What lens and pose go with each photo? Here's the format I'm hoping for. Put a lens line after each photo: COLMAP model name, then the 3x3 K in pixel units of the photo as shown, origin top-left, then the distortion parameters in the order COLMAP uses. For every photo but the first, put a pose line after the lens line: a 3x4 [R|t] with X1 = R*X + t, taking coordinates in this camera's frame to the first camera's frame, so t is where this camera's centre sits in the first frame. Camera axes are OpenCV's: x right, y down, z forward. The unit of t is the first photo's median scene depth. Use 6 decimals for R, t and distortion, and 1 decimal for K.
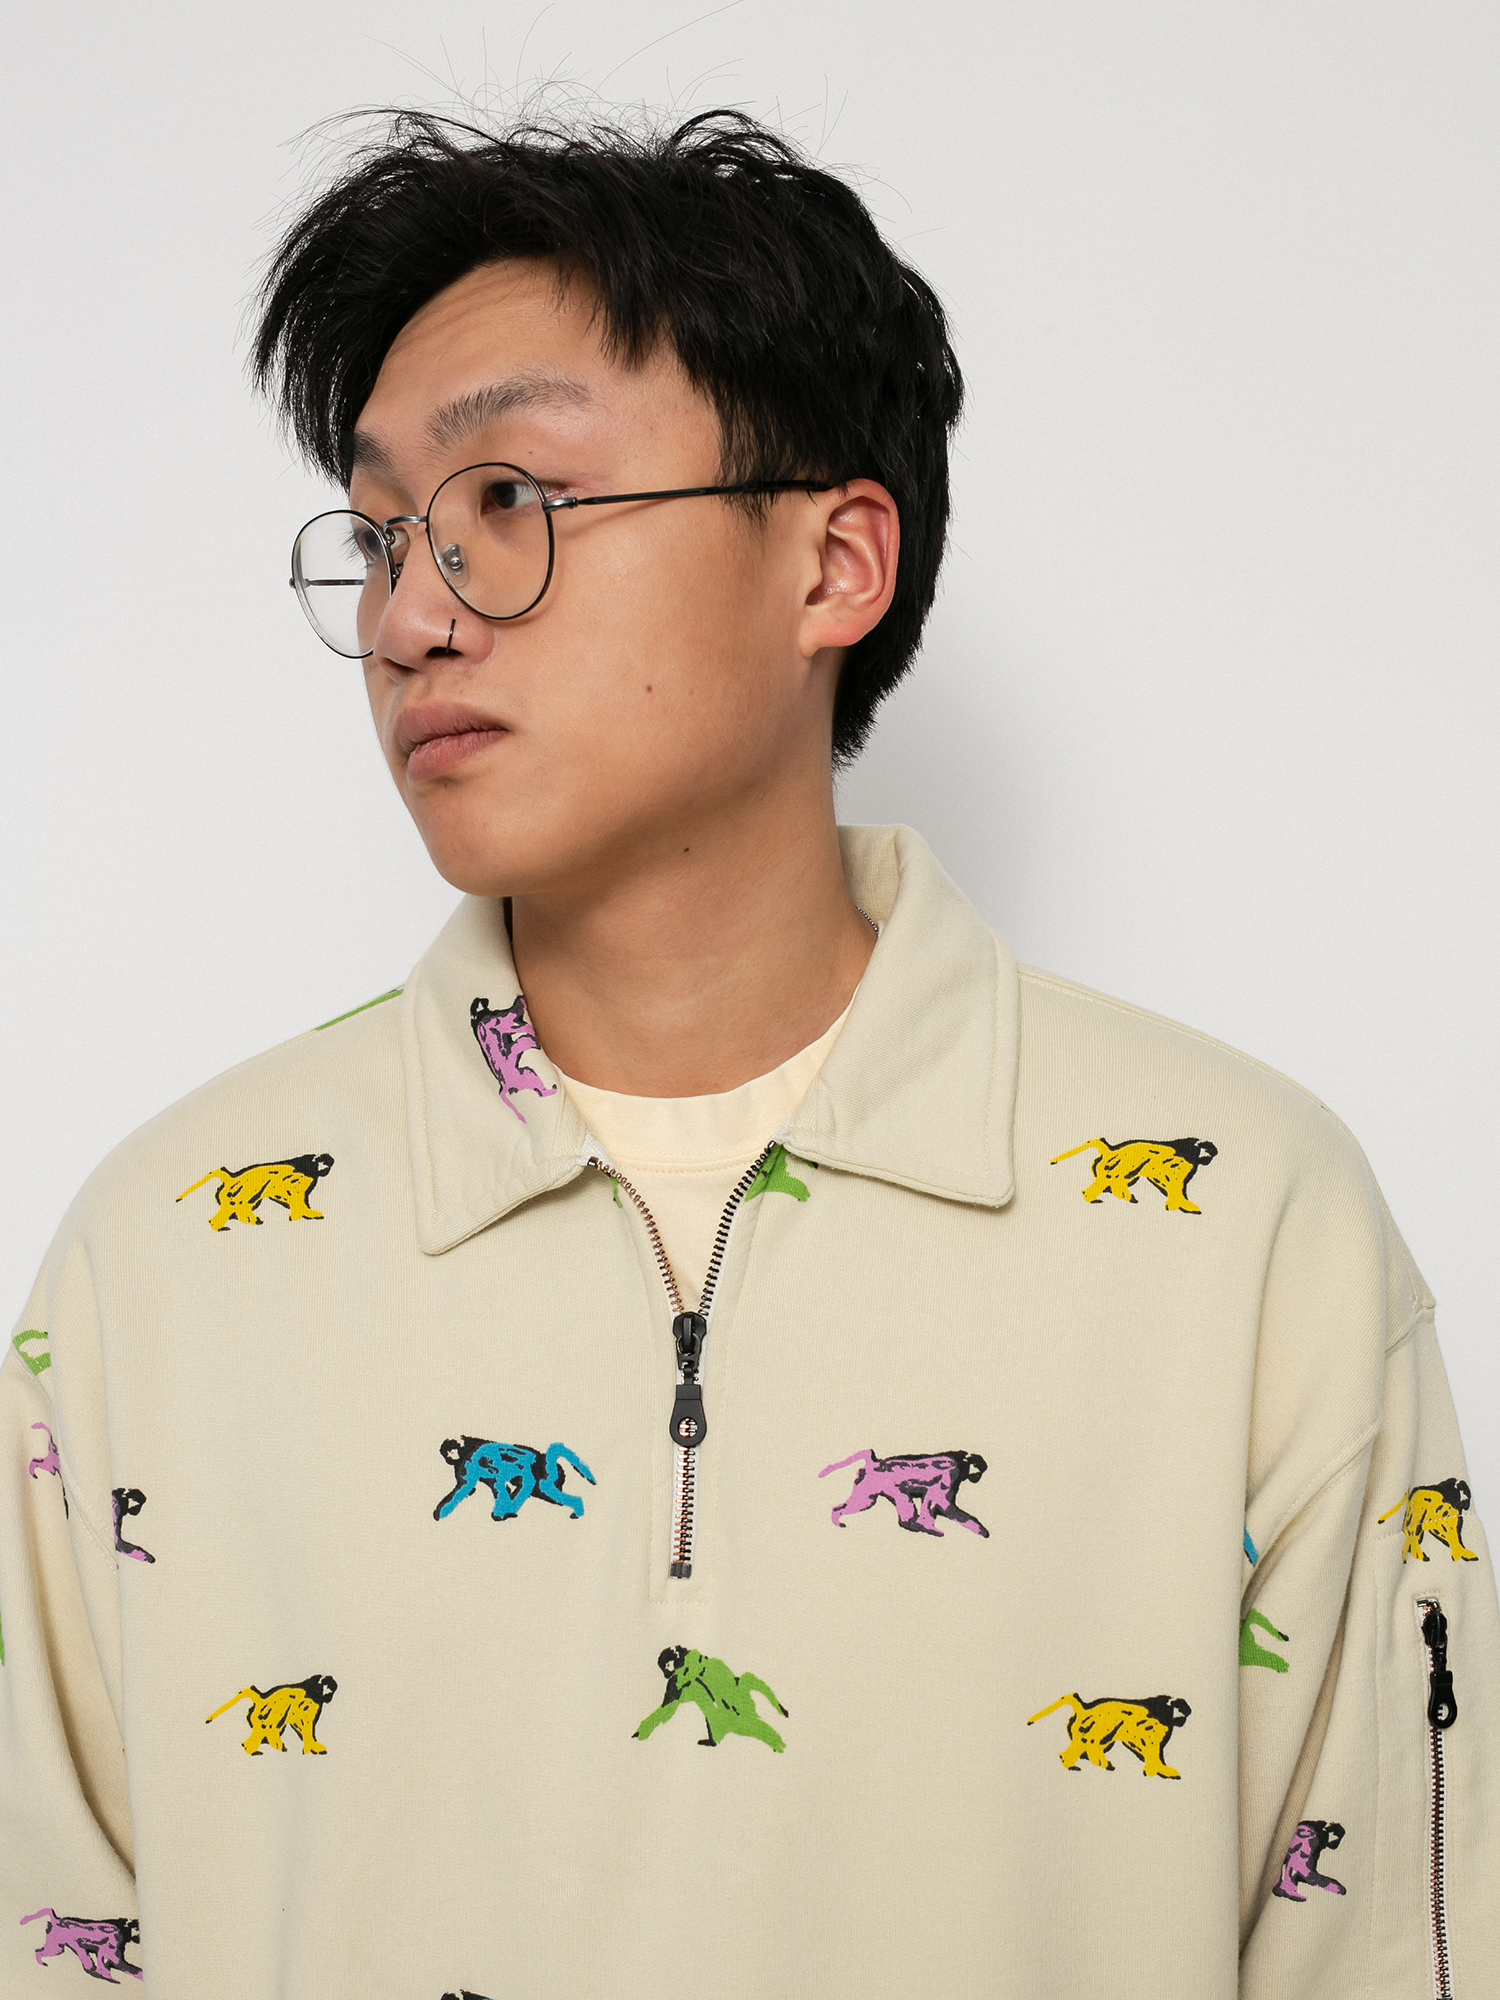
lens RADIAL K [[2800.1, 0, 750.3], [0, 2800.1, 993.9], [0, 0, 1]] dist [0.150001, 0.000000]
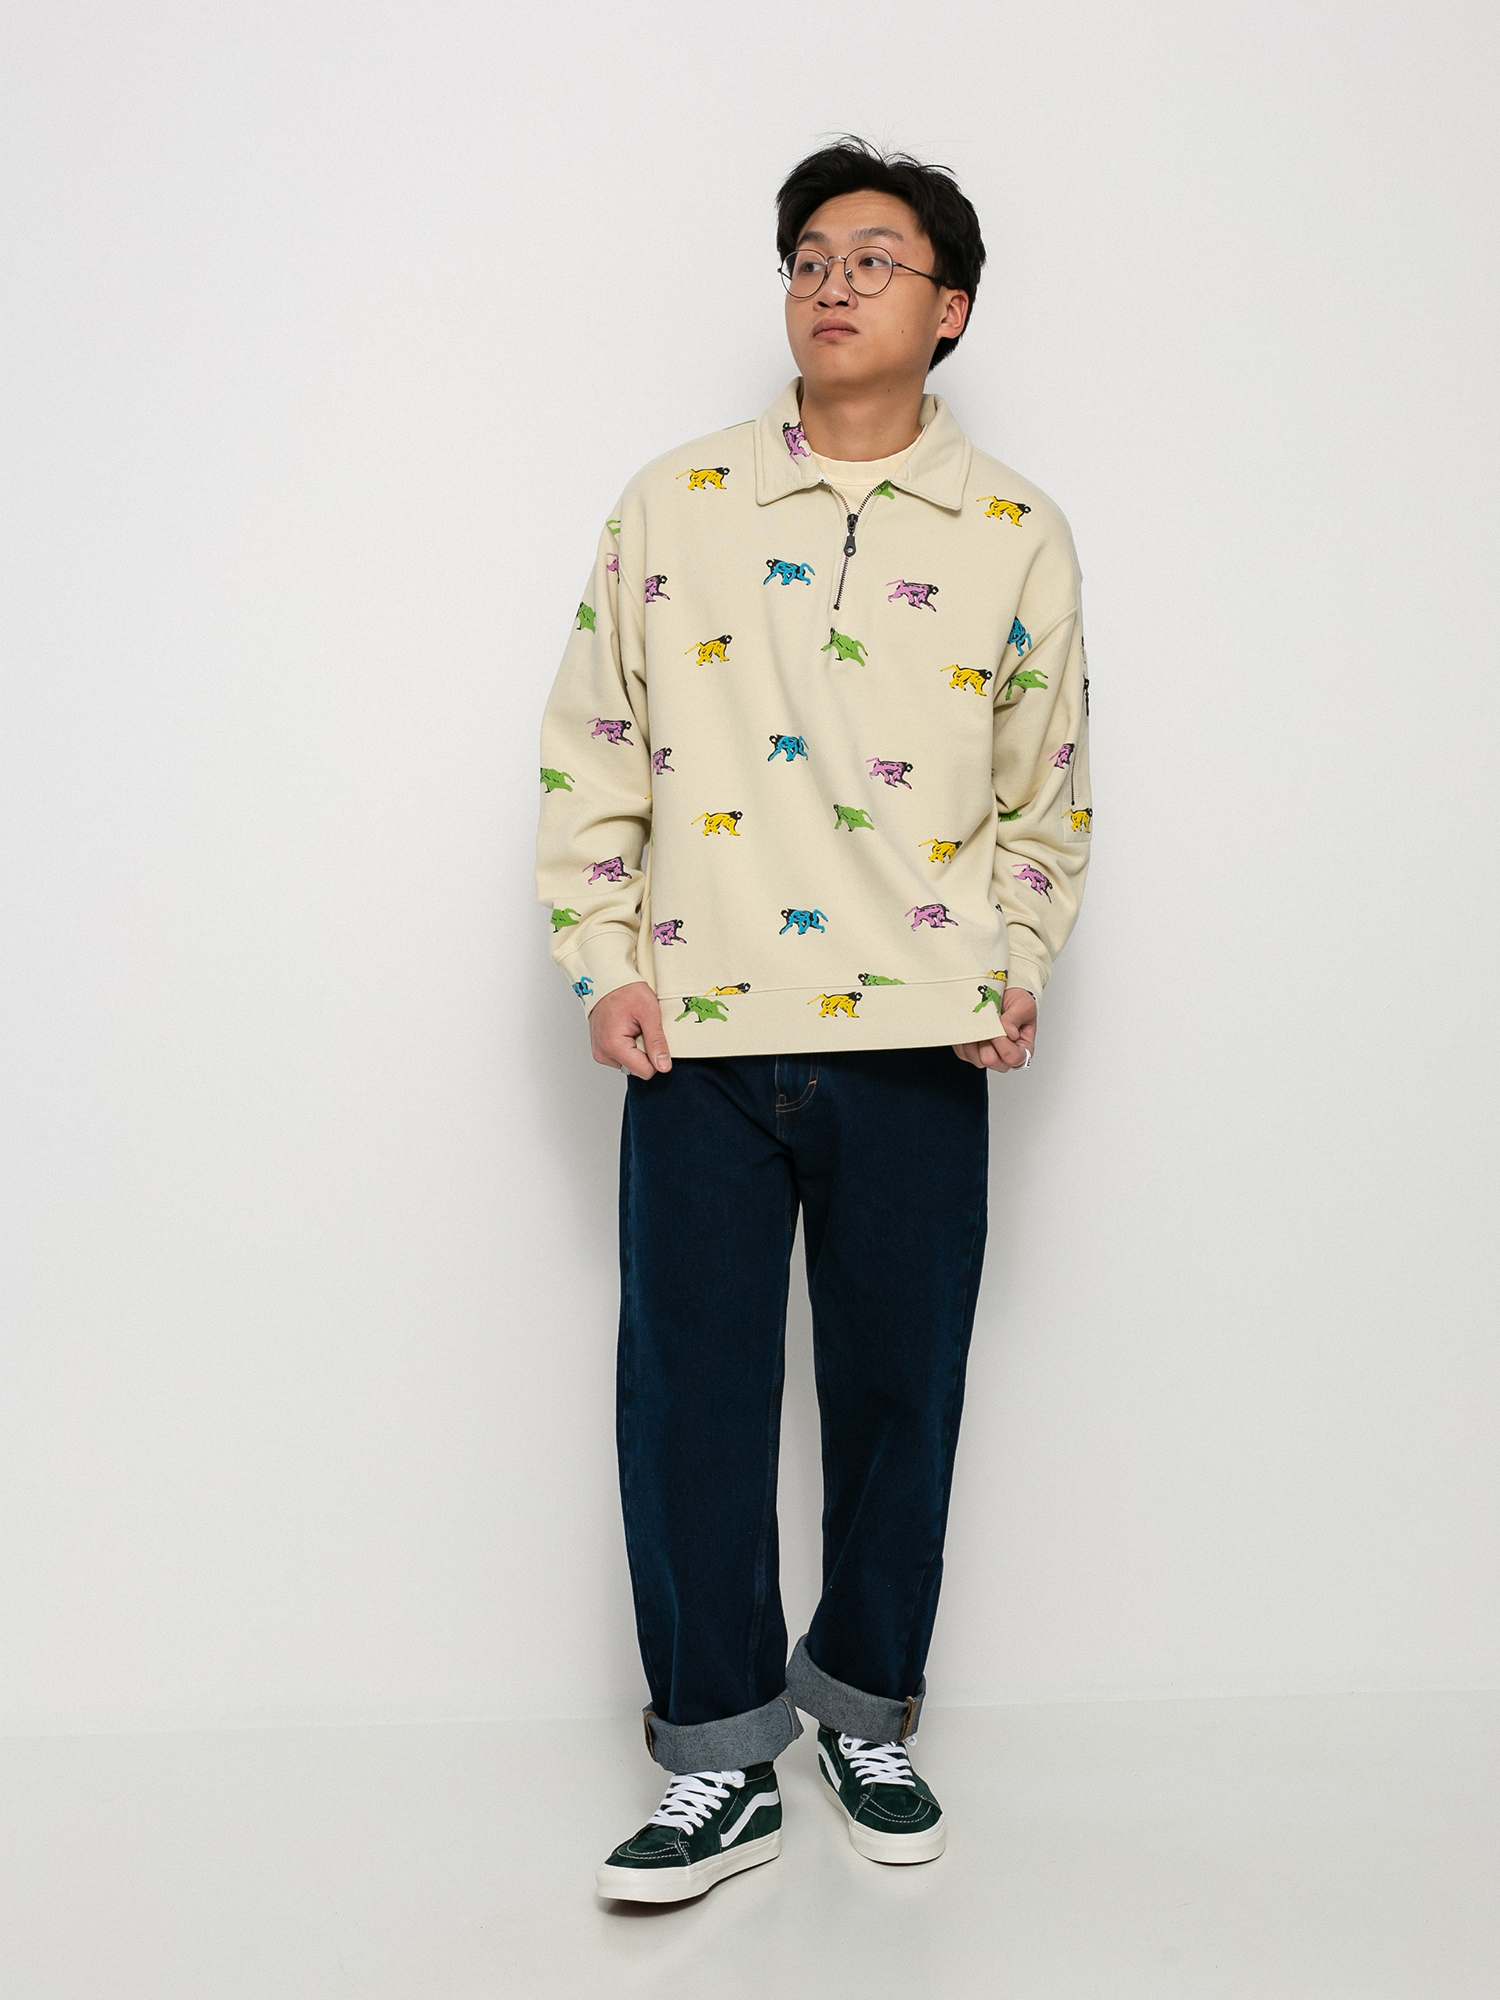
lens RADIAL K [[3060.3, 0, 754.9], [0, 3060.3, 1016.2], [0, 0, 1]] dist [0.100849, 0.000000]
pose [[0.989971, 0.137397, 0.032852, -0.163908], [-0.139983, 0.985377, 0.097146, 0.328048], [-0.019024, -0.100770, 0.994728, -2.403855]]
